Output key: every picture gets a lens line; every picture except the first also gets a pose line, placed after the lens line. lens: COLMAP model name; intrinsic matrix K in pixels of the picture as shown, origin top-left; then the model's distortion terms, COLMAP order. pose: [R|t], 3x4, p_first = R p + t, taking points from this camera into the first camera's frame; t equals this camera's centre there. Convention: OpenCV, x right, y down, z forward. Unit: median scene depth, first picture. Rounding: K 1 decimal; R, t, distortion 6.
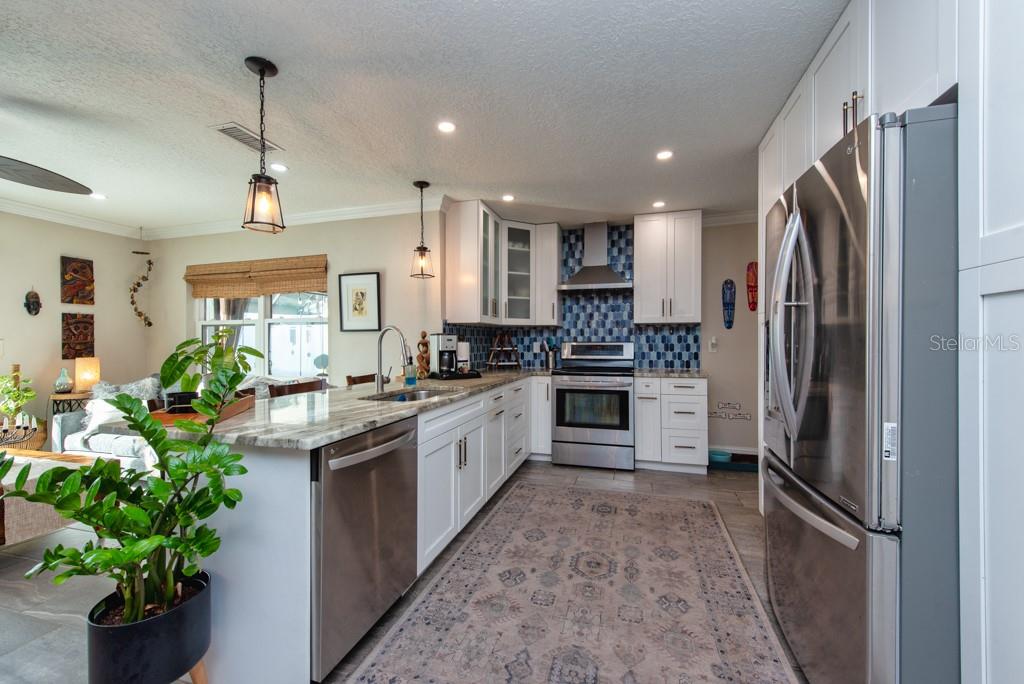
lens RADIAL K [[404.3, 0, 511.6], [0, 404.3, 343.5], [0, 0, 1]] dist [0.014733, -0.003576]
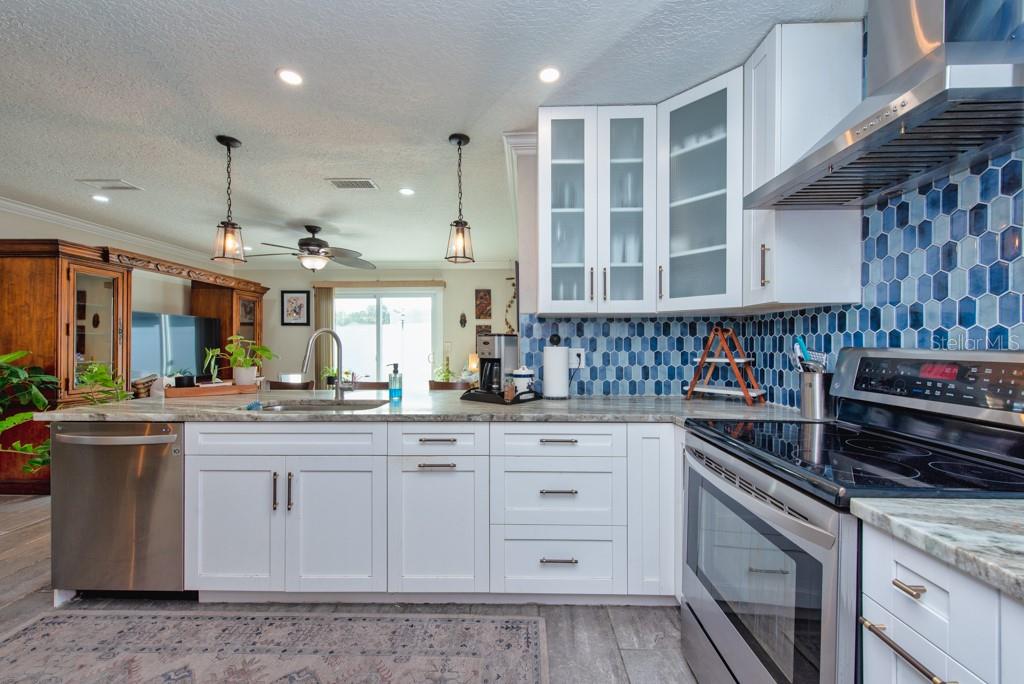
lens RADIAL K [[404.3, 0, 508.9], [0, 404.3, 342.5], [0, 0, 1]] dist [0.014733, -0.003576]
pose [[0.263267, -0.000018, -0.964723, 0.459176], [-0.003873, 0.999992, -0.001075, -0.008091], [0.964715, 0.004020, 0.263265, 0.753111]]
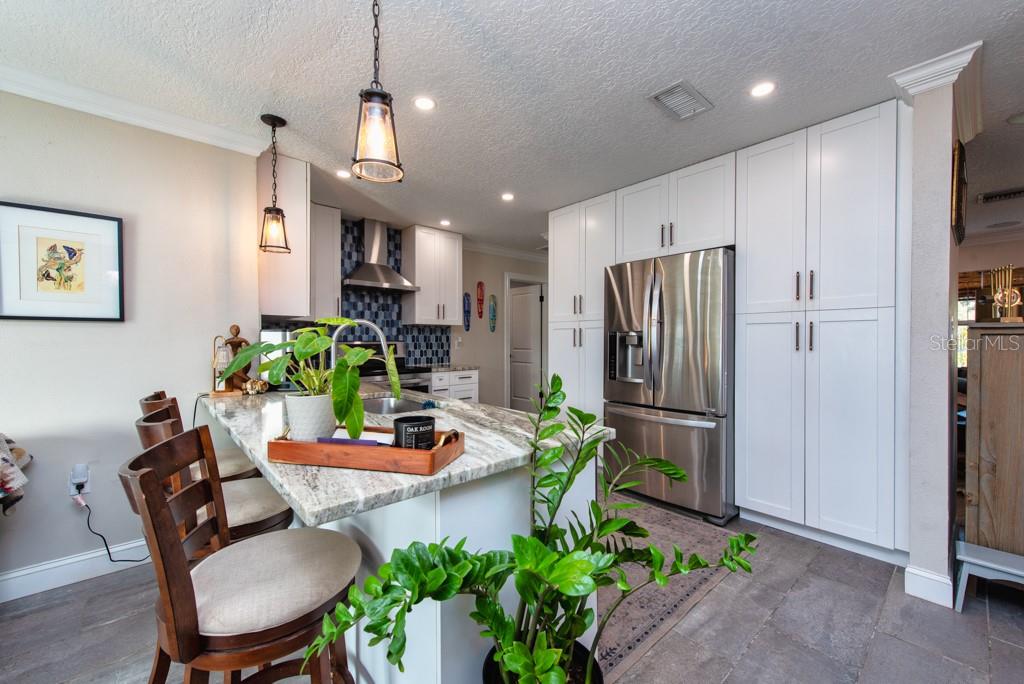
lens RADIAL K [[404.3, 0, 510.7], [0, 404.3, 349.6], [0, 0, 1]] dist [0.014733, -0.003576]
pose [[0.529853, -0.016371, 0.847931, -0.522321], [0.003066, 0.999844, 0.017389, 0.000963], [-0.848084, -0.006614, 0.529821, 0.219122]]
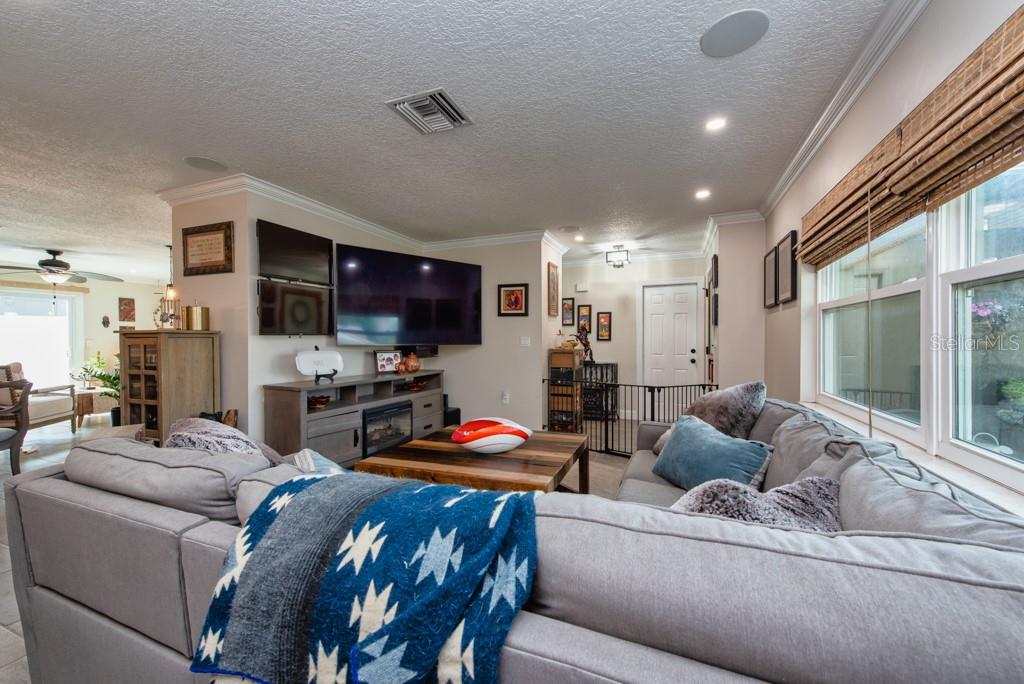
lens RADIAL K [[404.3, 0, 515.3], [0, 404.3, 342.9], [0, 0, 1]] dist [0.014733, -0.003576]
pose [[0.995636, -0.000217, -0.093325, 1.060450], [0.000432, 0.999997, 0.002290, 0.003518], [0.093324, -0.002320, 0.995633, -0.844241]]
